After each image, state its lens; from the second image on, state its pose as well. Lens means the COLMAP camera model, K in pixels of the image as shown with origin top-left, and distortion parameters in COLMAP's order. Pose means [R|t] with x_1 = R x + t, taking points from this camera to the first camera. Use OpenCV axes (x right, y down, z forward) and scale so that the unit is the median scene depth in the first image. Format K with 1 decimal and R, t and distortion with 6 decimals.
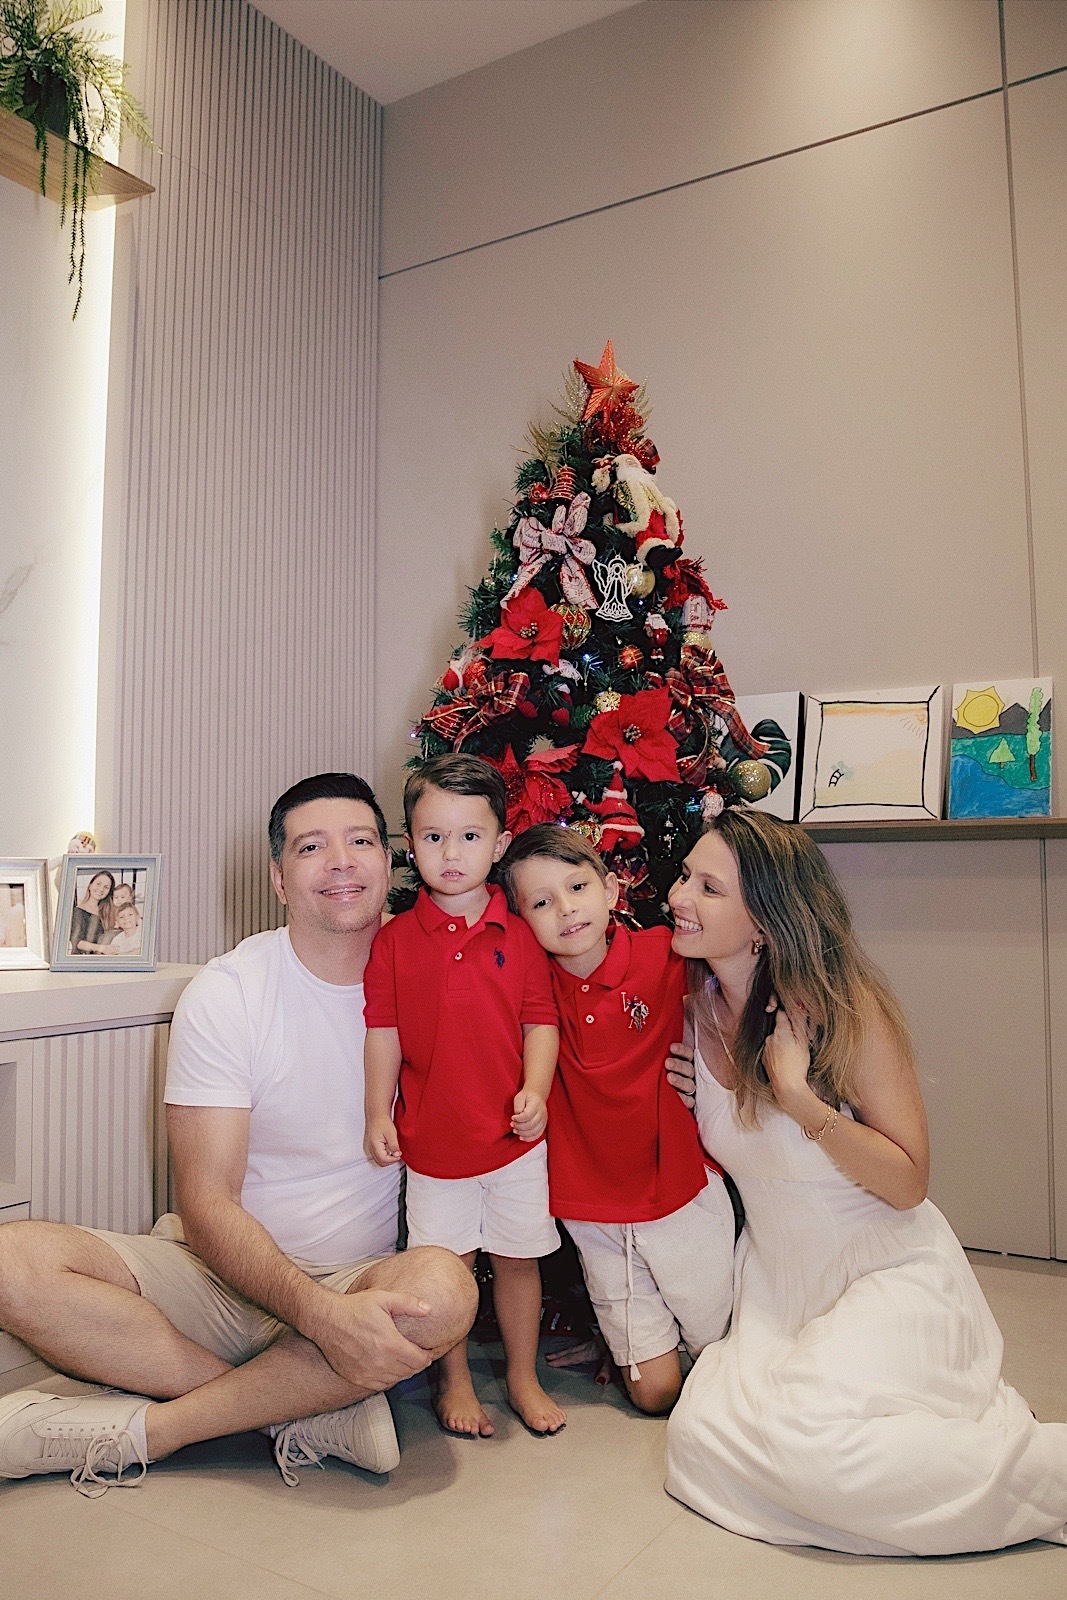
lens RADIAL K [[1352.5, 0, 470.7], [0, 1352.5, 738.3], [0, 0, 1]] dist [-0.055745, -0.004502]
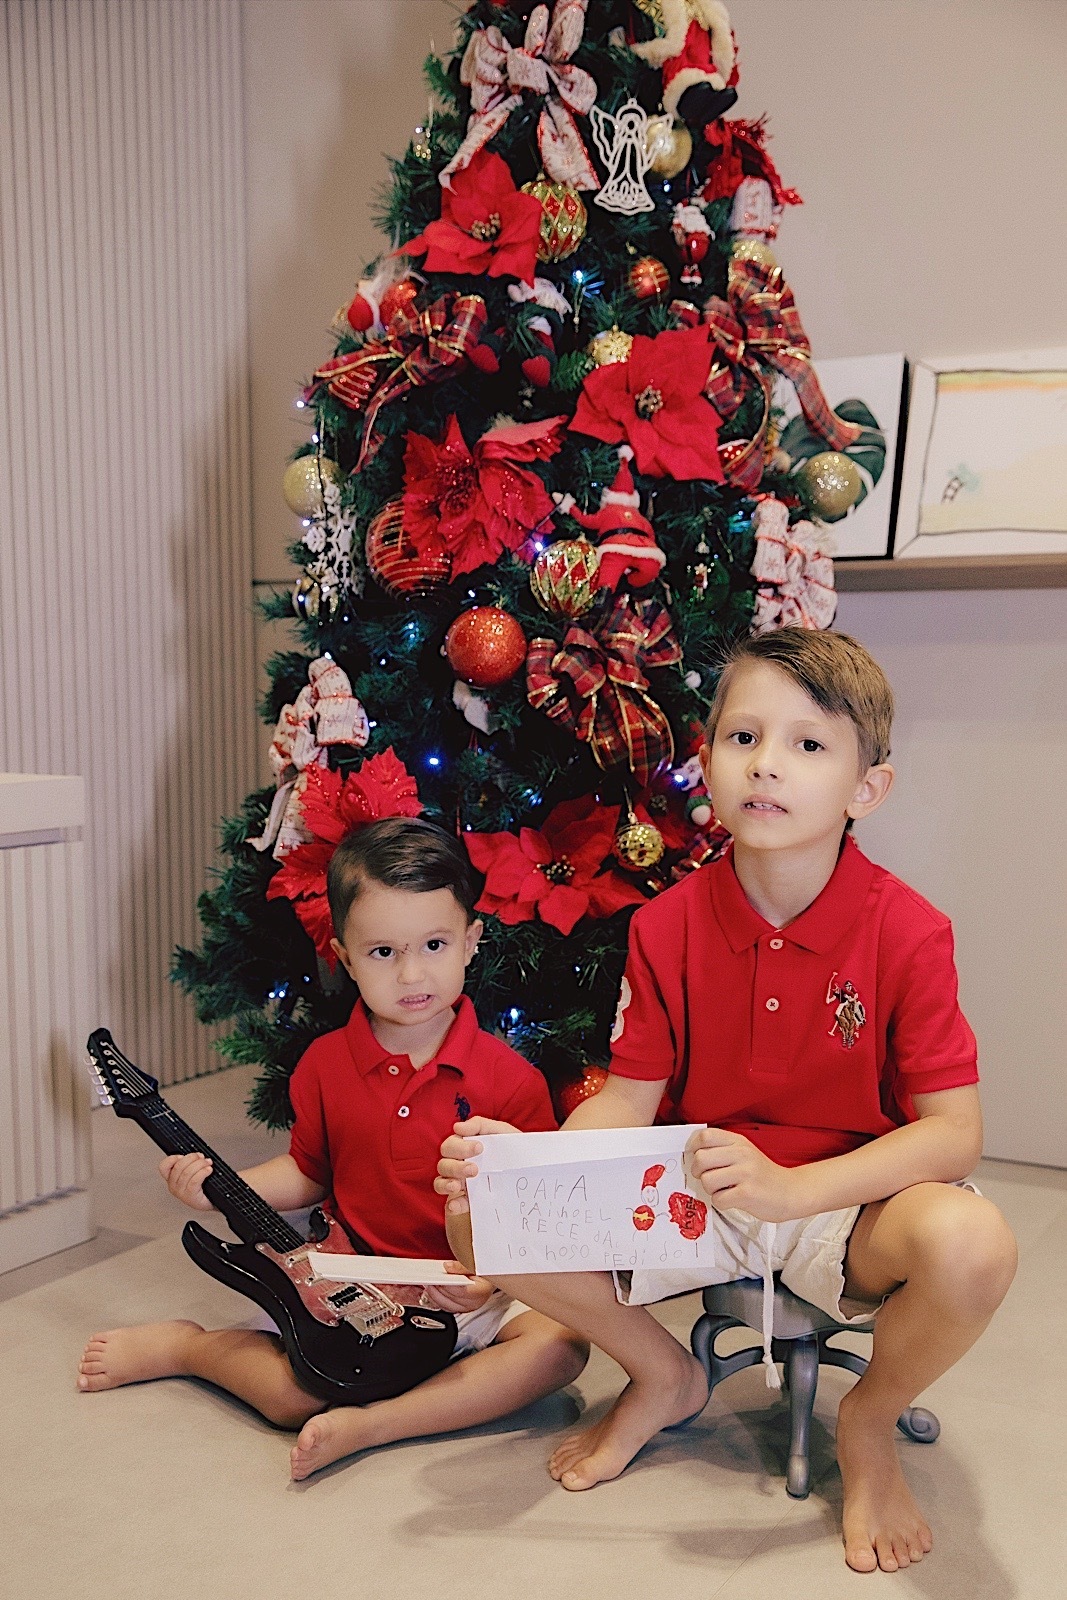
lens RADIAL K [[1806.6, 0, 565.5], [0, 1806.6, 859.6], [0, 0, 1]] dist [0.056792, 0.000000]
pose [[0.996306, -0.003771, 0.085788, 0.007144], [-0.013557, 0.979599, 0.200505, 0.035591], [-0.084794, -0.200927, 0.975929, 0.131601]]
